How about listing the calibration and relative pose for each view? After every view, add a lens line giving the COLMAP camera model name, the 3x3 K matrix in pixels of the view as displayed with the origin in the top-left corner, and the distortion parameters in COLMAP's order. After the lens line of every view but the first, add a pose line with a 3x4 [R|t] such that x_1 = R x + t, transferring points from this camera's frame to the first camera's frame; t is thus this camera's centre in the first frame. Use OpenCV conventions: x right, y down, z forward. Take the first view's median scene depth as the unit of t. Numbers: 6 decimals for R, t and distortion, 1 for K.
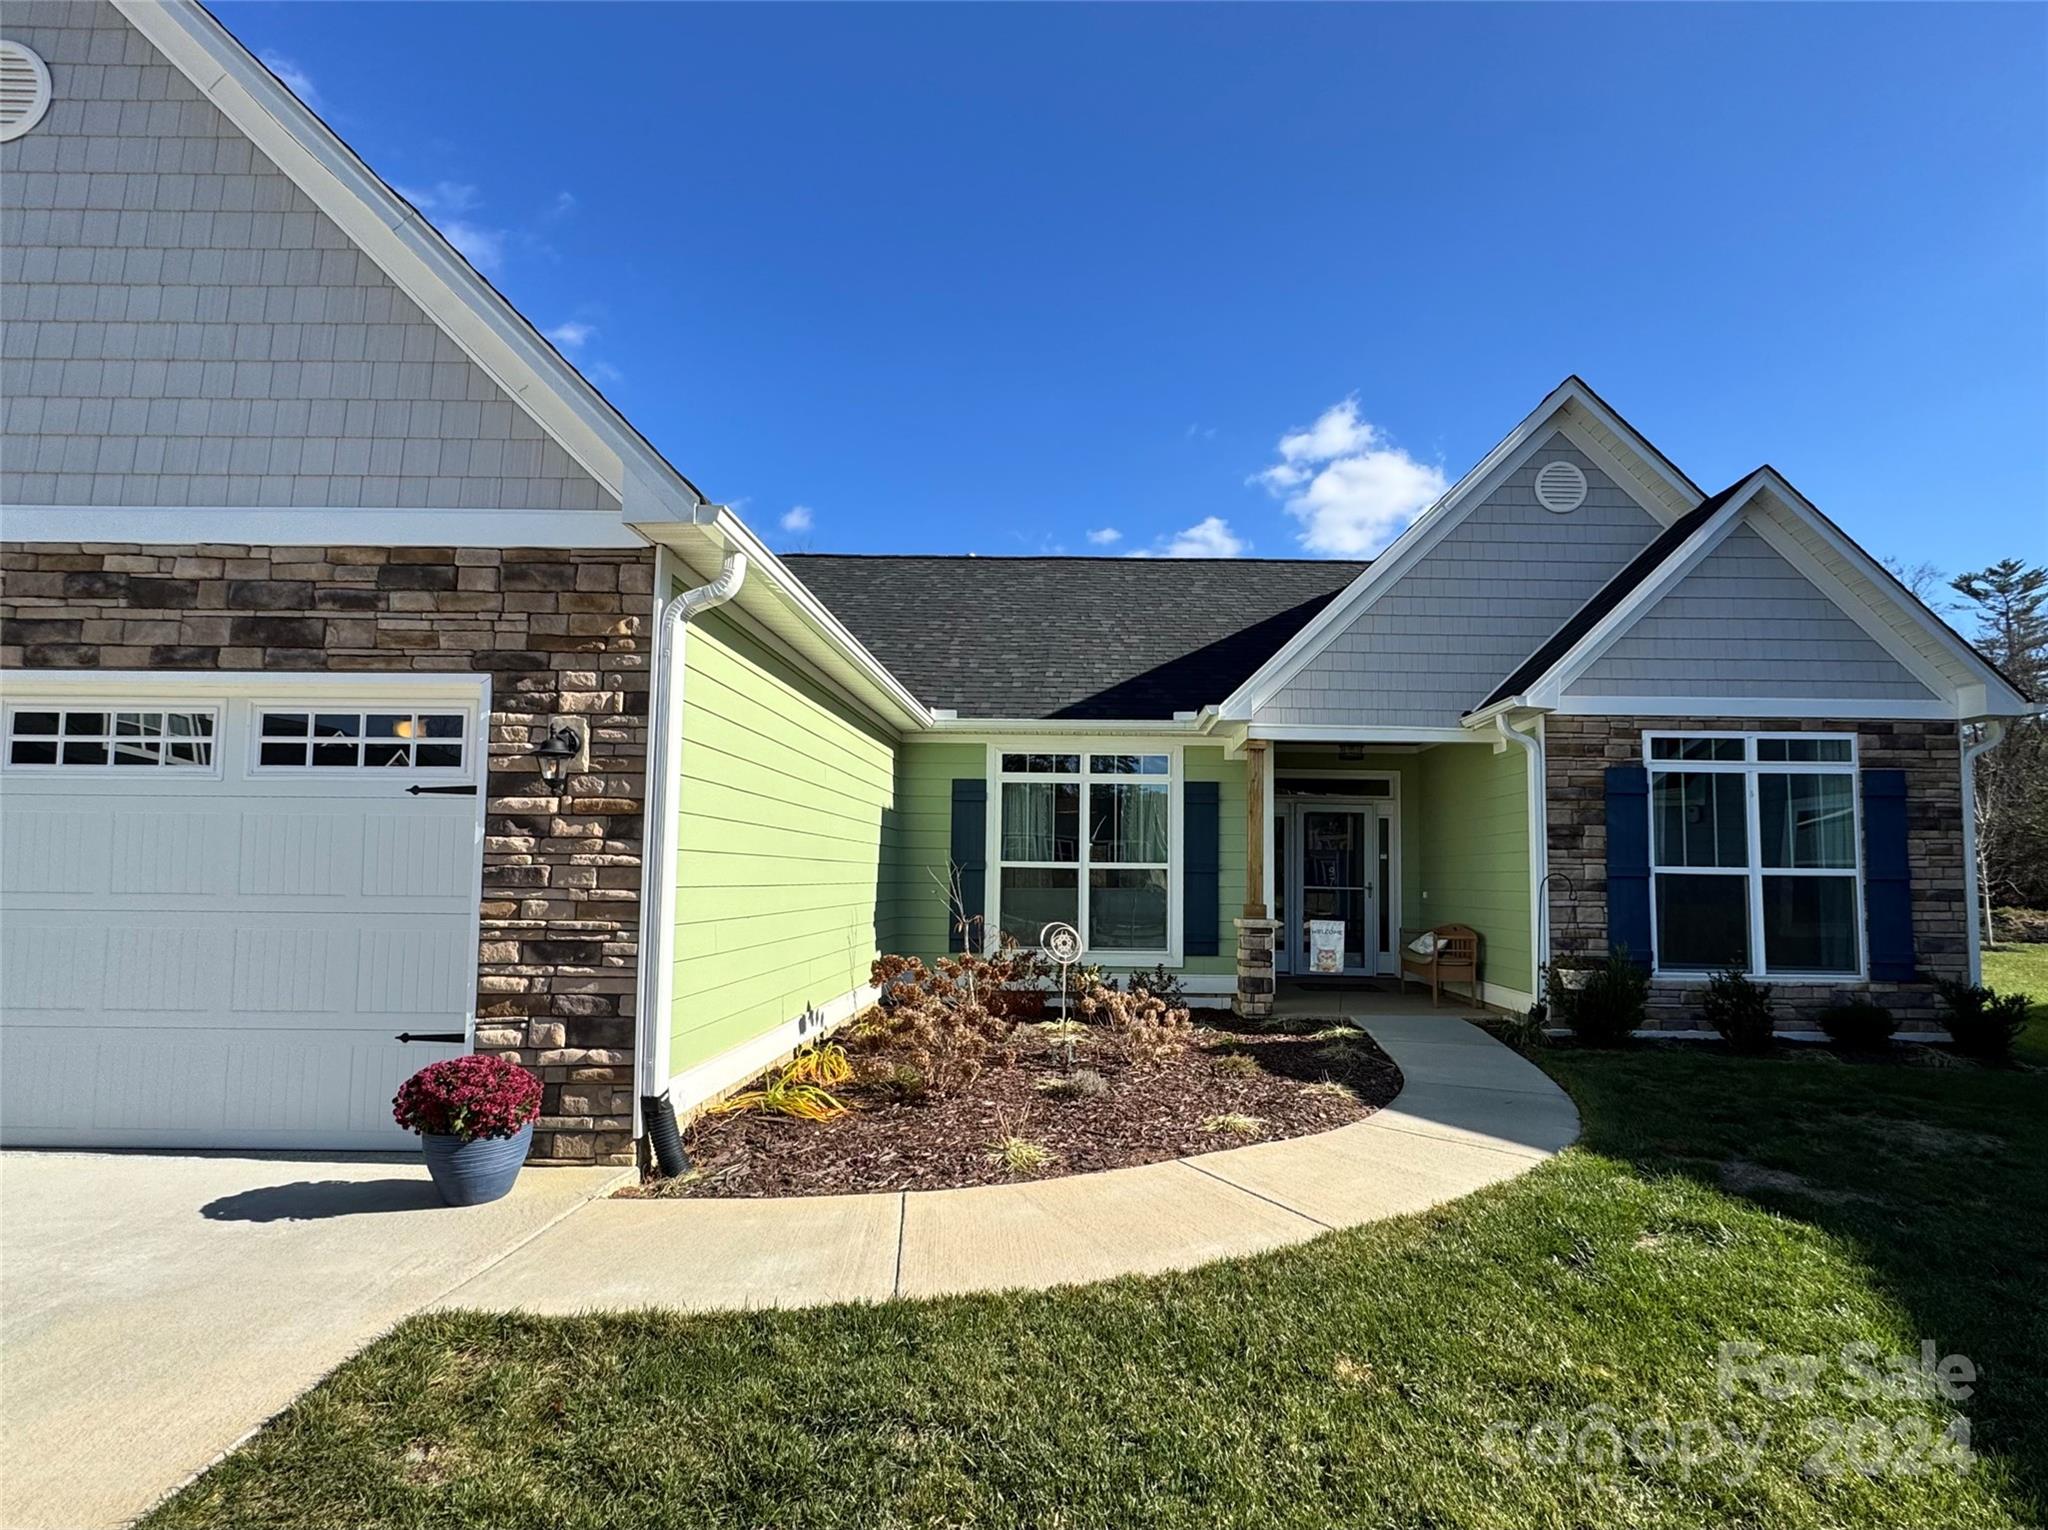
lens RADIAL K [[980.9, 0, 1088.3], [0, 980.9, 811.5], [0, 0, 1]] dist [0.002714, 0.000788]
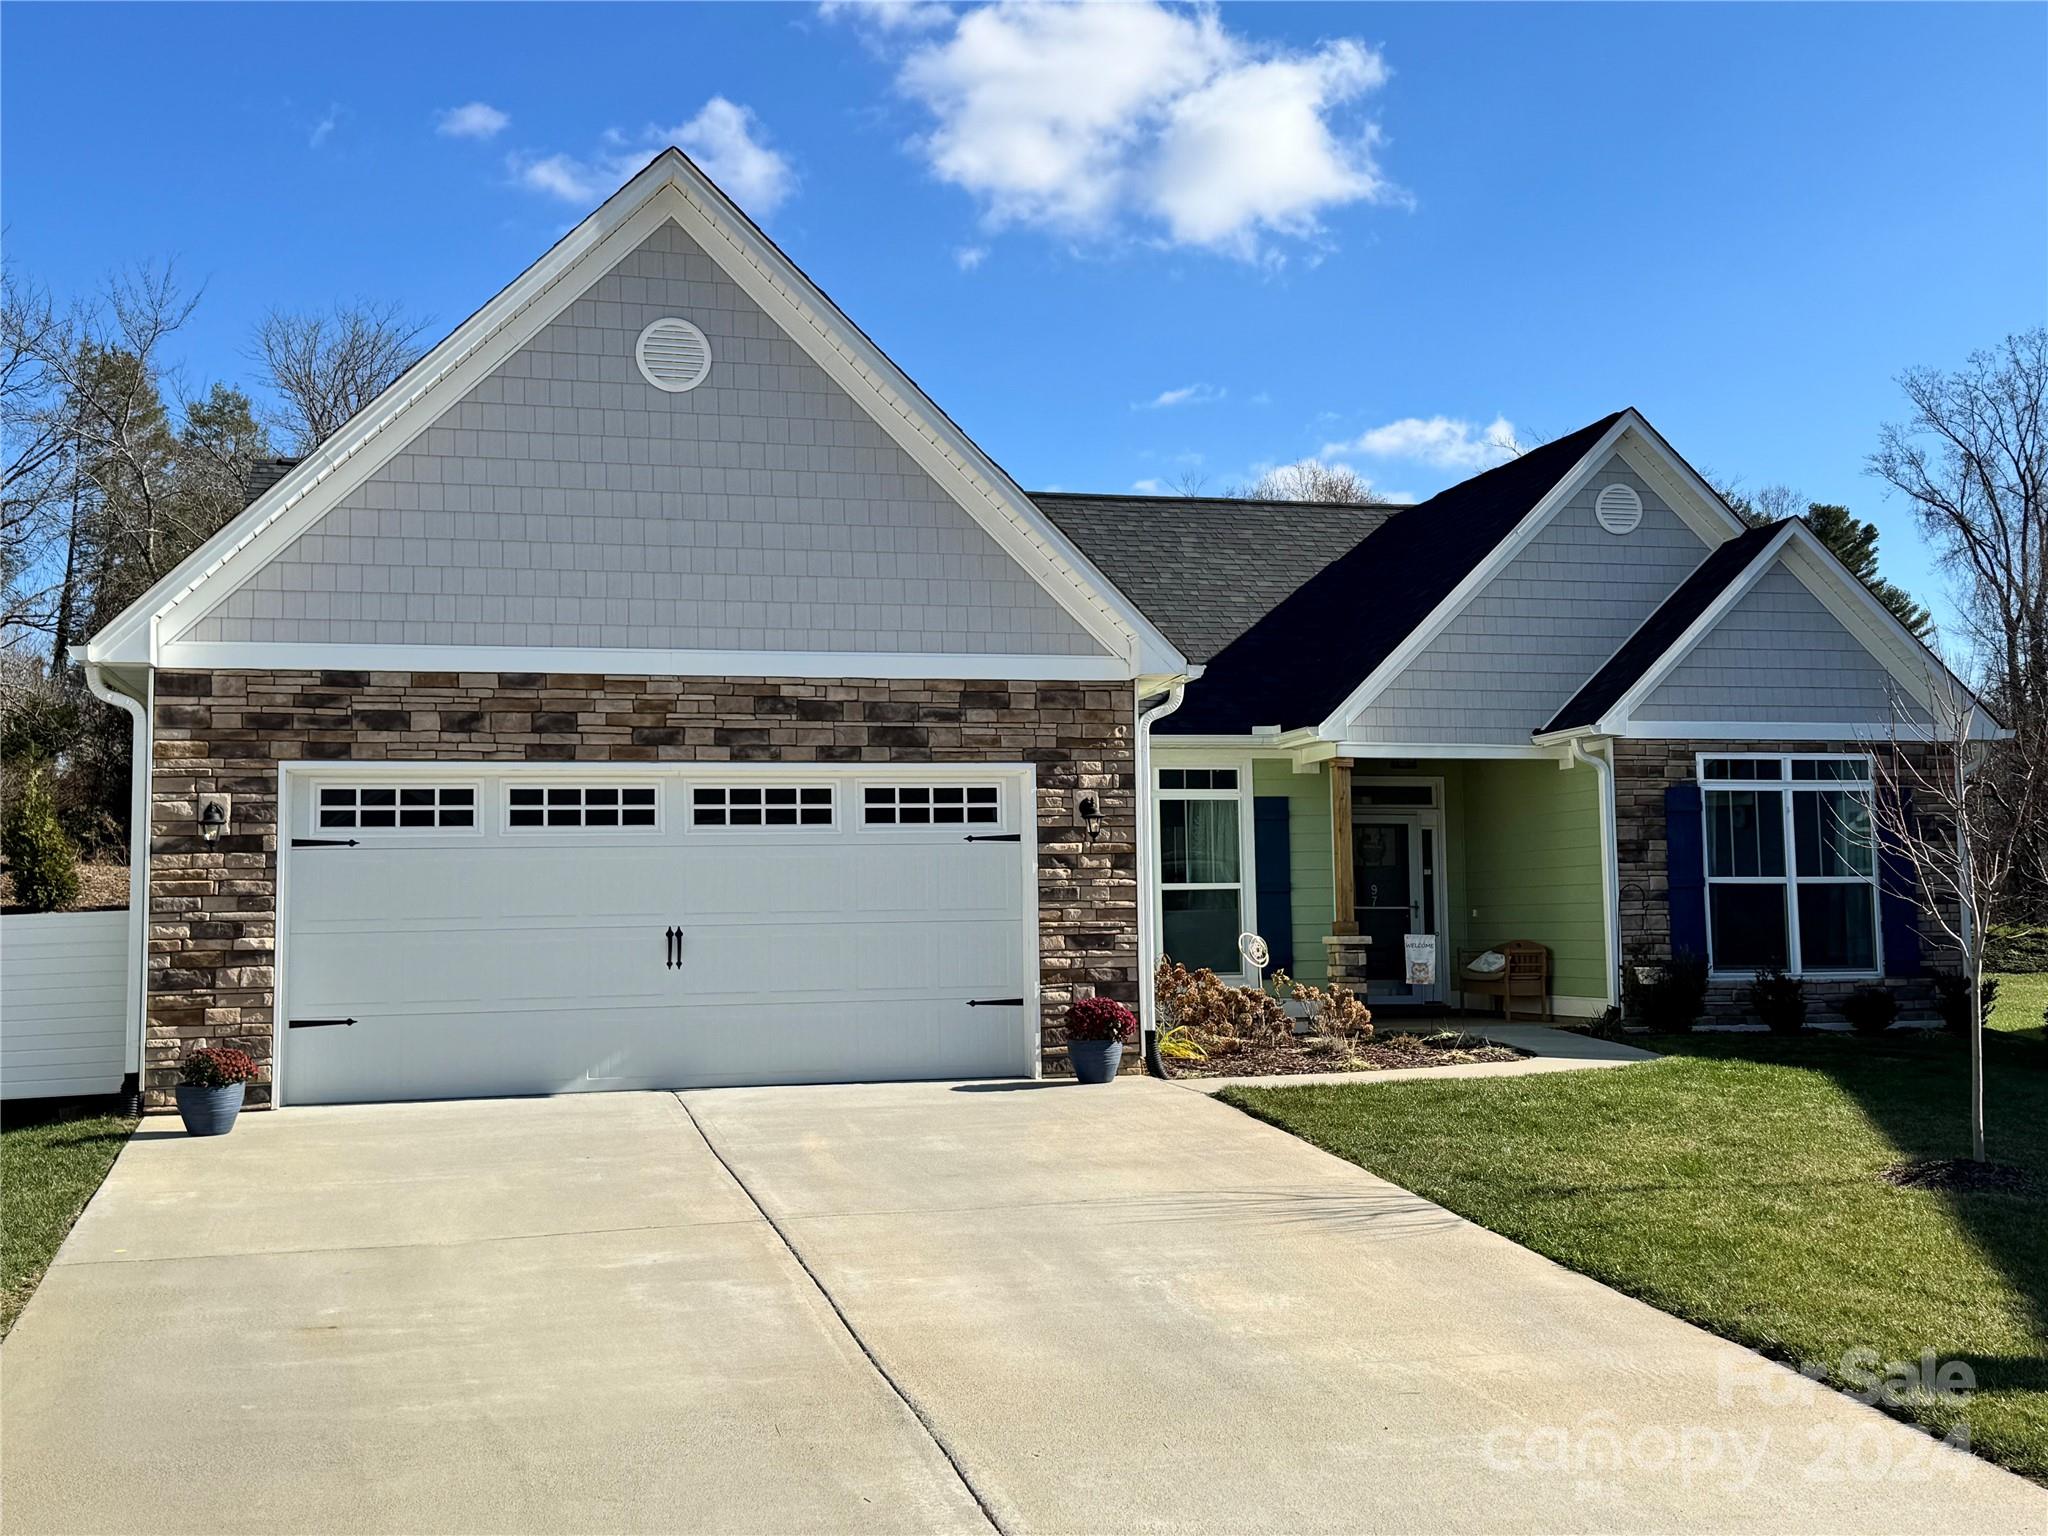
lens RADIAL K [[2257.6, 0, 1025.3], [0, 2257.6, 752.7], [0, 0, 1]] dist [0.142057, 0.000000]
pose [[0.968518, -0.005484, 0.248884, -0.802503], [0.008028, 0.999925, -0.009207, -0.066134], [-0.248815, 0.010915, 0.968489, -1.295313]]
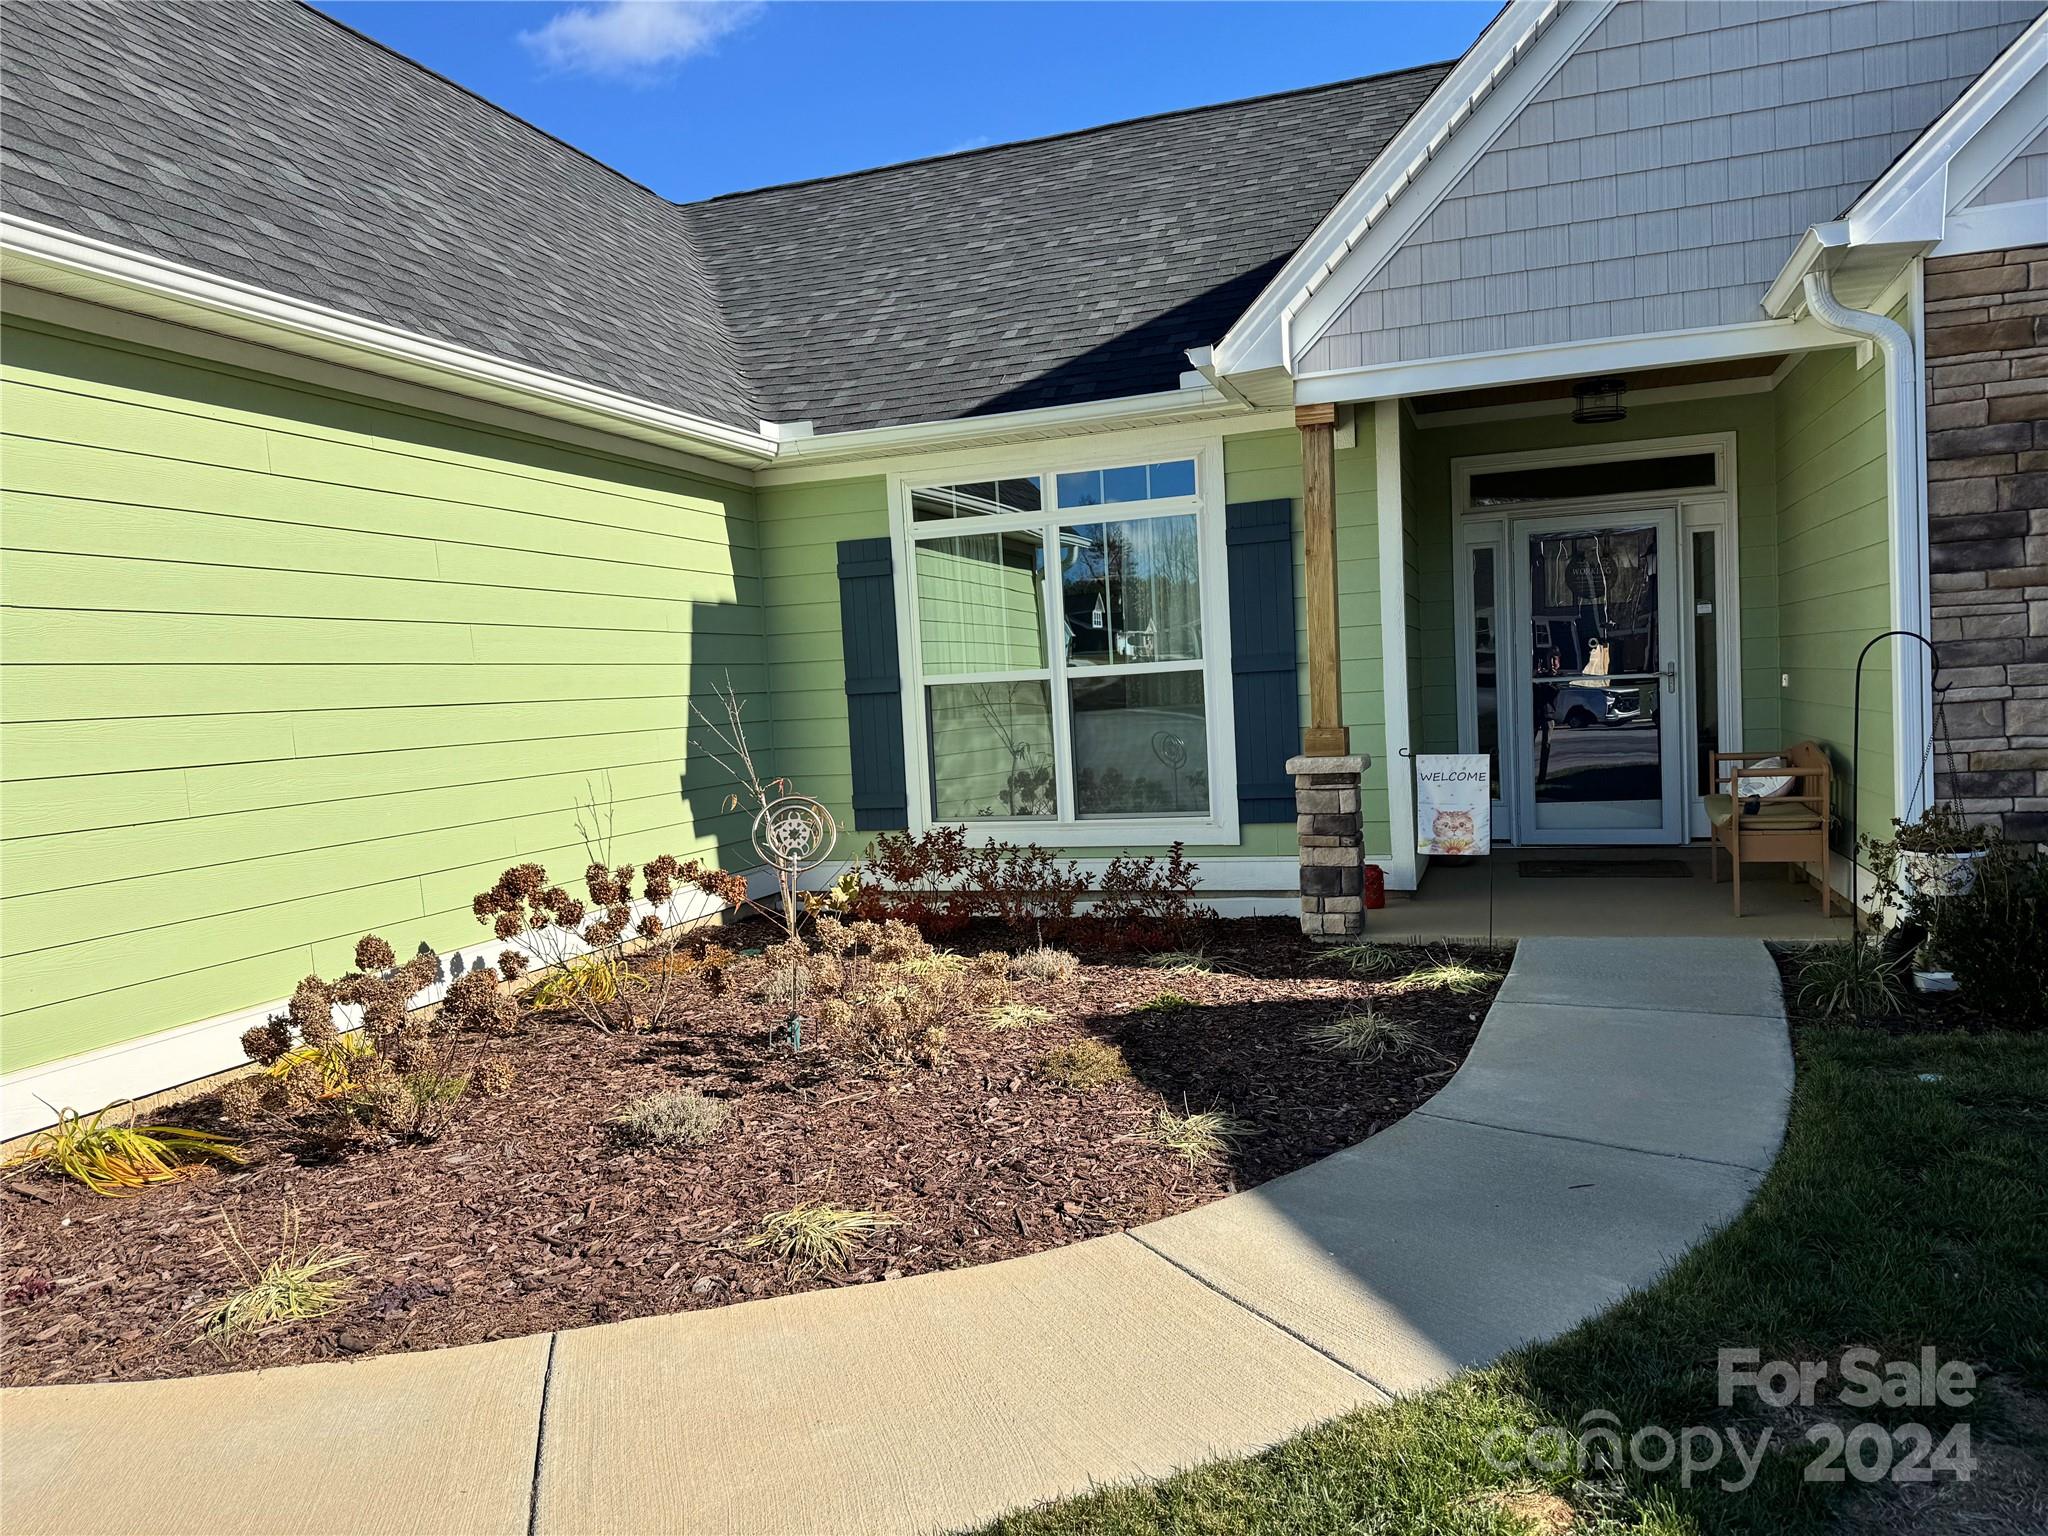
lens RADIAL K [[1426.7, 0, 1014.2], [0, 1426.7, 772.3], [0, 0, 1]] dist [0.033935, -0.033512]
pose [[0.939408, -0.043712, -0.340003, 0.300067], [0.089667, 0.988638, 0.120642, 0.011936], [0.330866, -0.143819, 0.932654, 0.252143]]
